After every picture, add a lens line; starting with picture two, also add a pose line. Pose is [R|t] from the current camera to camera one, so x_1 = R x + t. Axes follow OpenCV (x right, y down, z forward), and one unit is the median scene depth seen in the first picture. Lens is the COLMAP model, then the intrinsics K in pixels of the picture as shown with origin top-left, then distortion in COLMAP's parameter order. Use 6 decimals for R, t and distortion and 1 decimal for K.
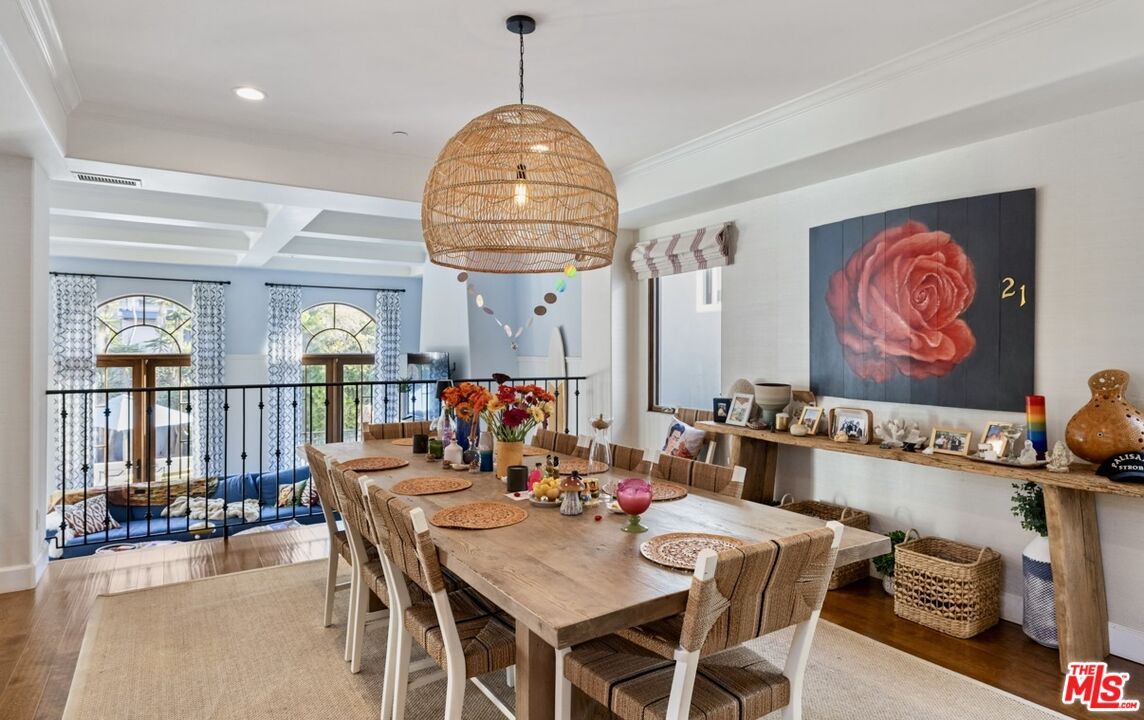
lens RADIAL K [[639.4, 0, 571.7], [0, 639.4, 354.0], [0, 0, 1]] dist [-0.000065, -0.000005]
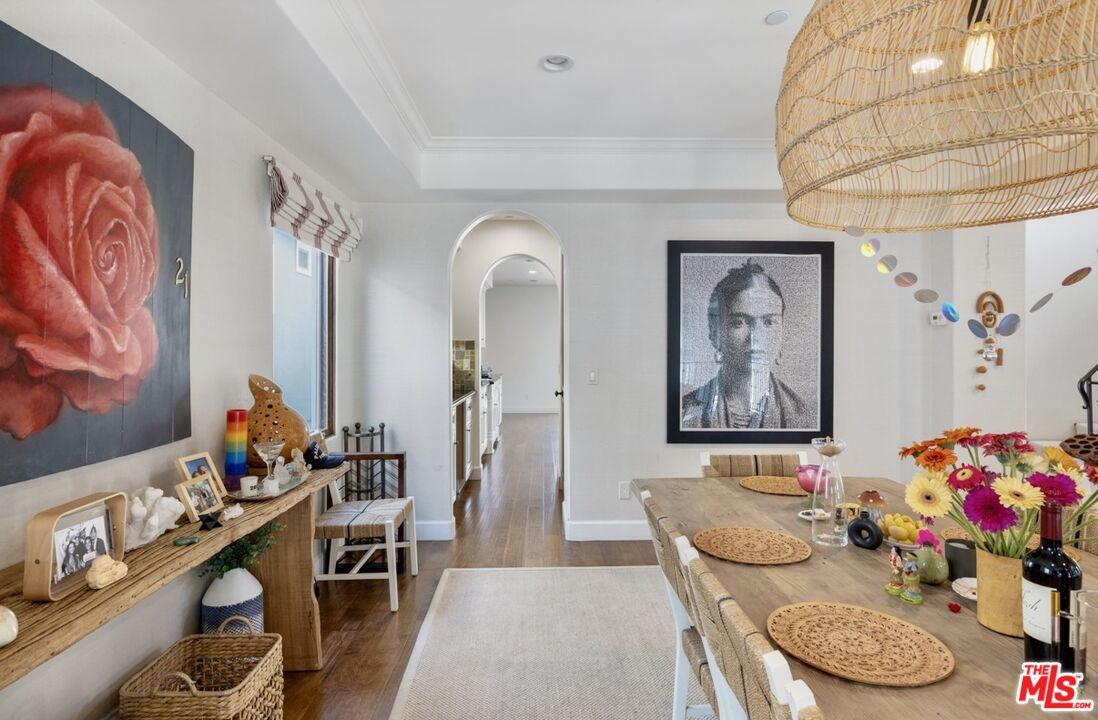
lens RADIAL K [[567.1, 0, 545.6], [0, 567.1, 349.2], [0, 0, 1]] dist [0.003070, -0.000528]
pose [[-0.856199, 0.001506, 0.516644, -0.010661], [0.005862, 0.999960, 0.006800, -0.014631], [-0.516613, 0.008851, -0.856173, 1.203025]]
